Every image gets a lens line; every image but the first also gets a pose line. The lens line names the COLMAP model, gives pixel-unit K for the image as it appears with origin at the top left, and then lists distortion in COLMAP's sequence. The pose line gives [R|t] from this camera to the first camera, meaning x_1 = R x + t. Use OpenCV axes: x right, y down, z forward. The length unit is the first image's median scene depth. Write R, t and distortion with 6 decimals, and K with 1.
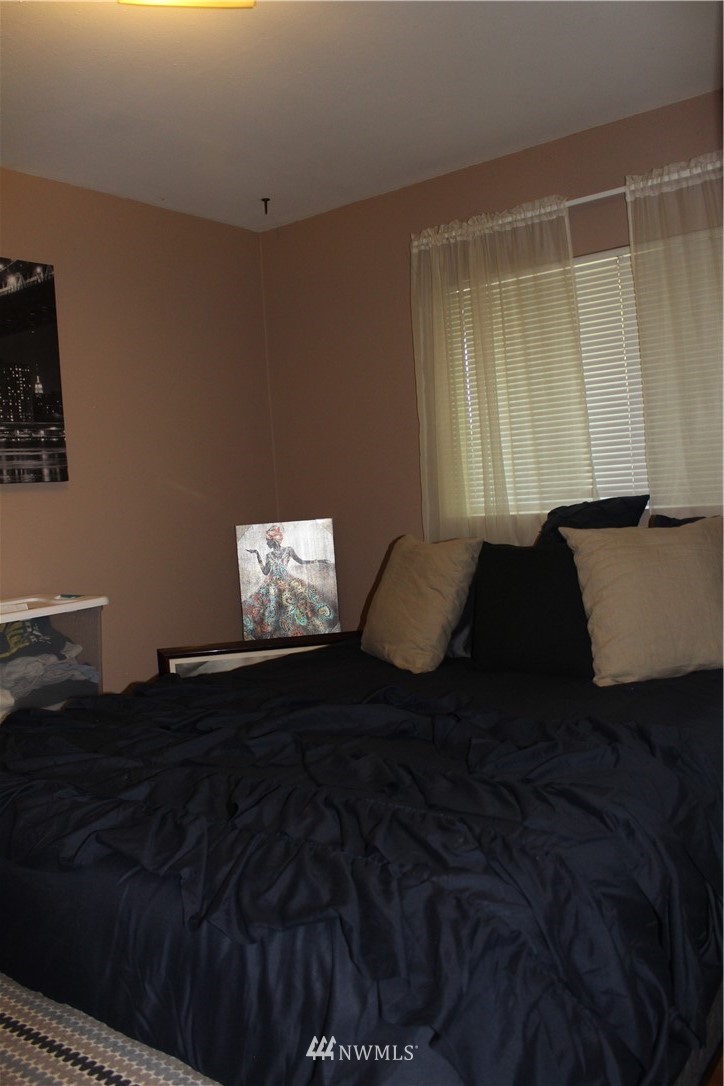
lens RADIAL K [[899.5, 0, 362.2], [0, 899.5, 543.6], [0, 0, 1]] dist [-0.138759, 0.103269]
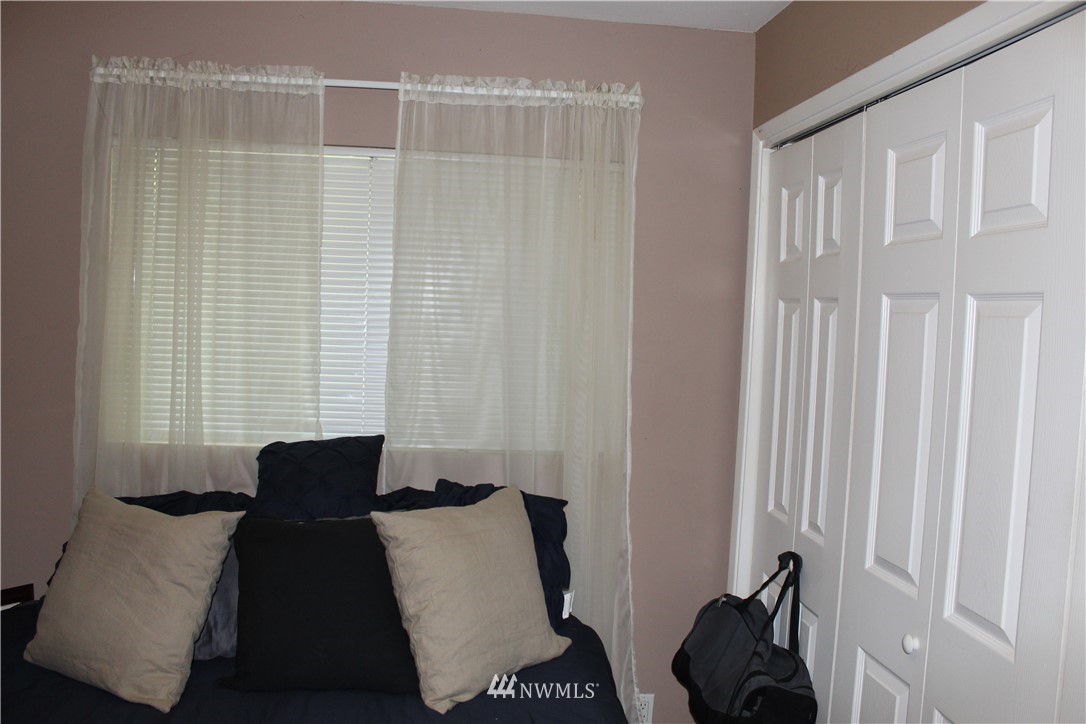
lens RADIAL K [[899.5, 0, 539.7], [0, 899.5, 361.6], [0, 0, 1]] dist [-0.138759, 0.103269]
pose [[0.710723, 0.057634, 0.701107, -0.193890], [-0.053598, 0.998178, -0.027721, -0.110619], [-0.701427, -0.017876, 0.712517, 0.258597]]
